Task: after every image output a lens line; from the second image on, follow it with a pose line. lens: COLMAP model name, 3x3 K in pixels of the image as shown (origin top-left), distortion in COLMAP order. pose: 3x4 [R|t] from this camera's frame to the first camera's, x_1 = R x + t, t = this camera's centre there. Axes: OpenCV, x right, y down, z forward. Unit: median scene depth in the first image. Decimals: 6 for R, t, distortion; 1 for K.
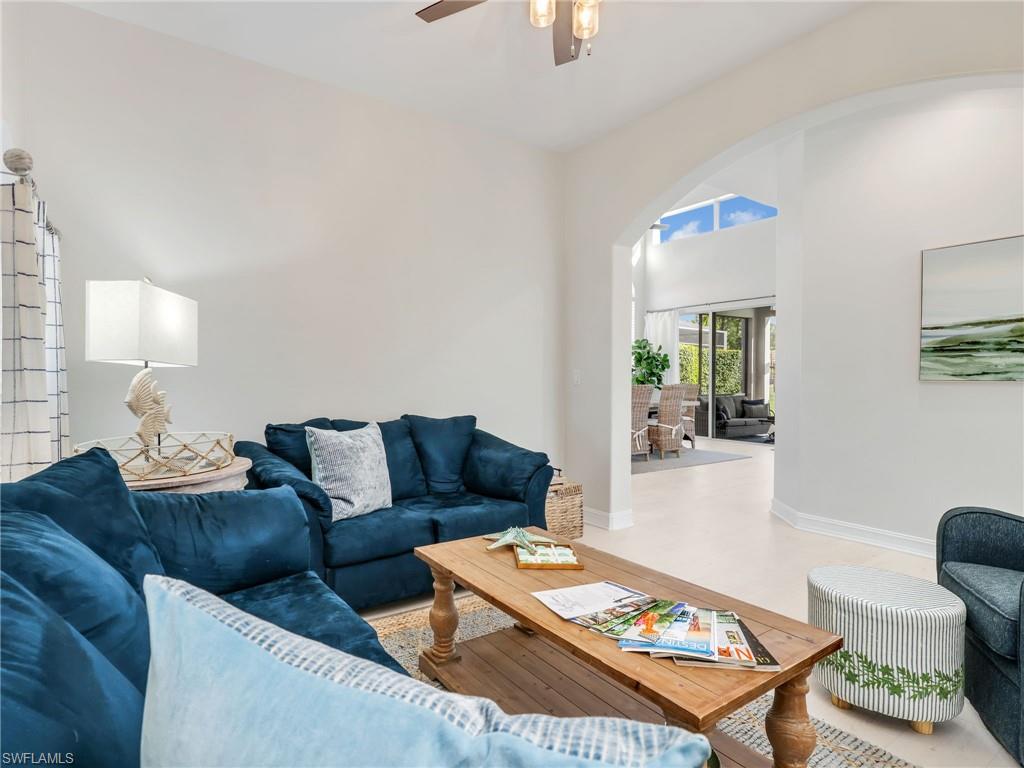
lens RADIAL K [[538.8, 0, 513.7], [0, 538.8, 383.3], [0, 0, 1]] dist [0.002027, 0.000530]
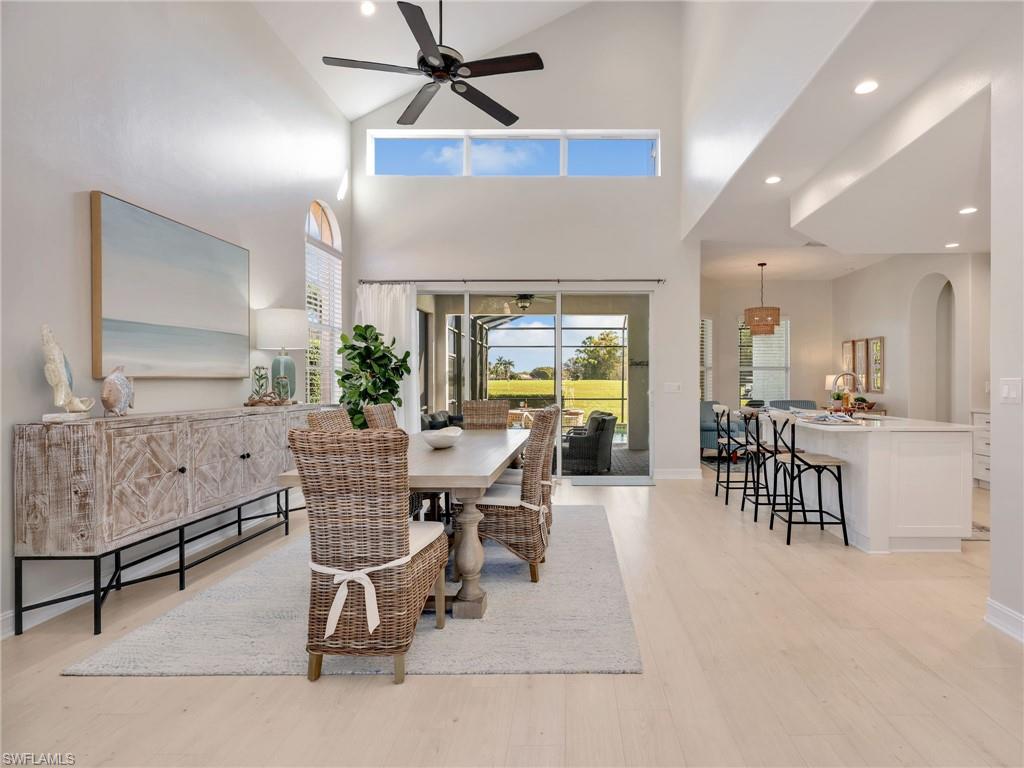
lens RADIAL K [[538.8, 0, 513.7], [0, 538.8, 383.3], [0, 0, 1]] dist [0.002027, 0.000530]
pose [[0.486378, -0.009714, 0.873695, -0.208968], [0.015812, 0.999872, 0.002315, -0.015554], [-0.873606, 0.012689, 0.486469, 0.566627]]
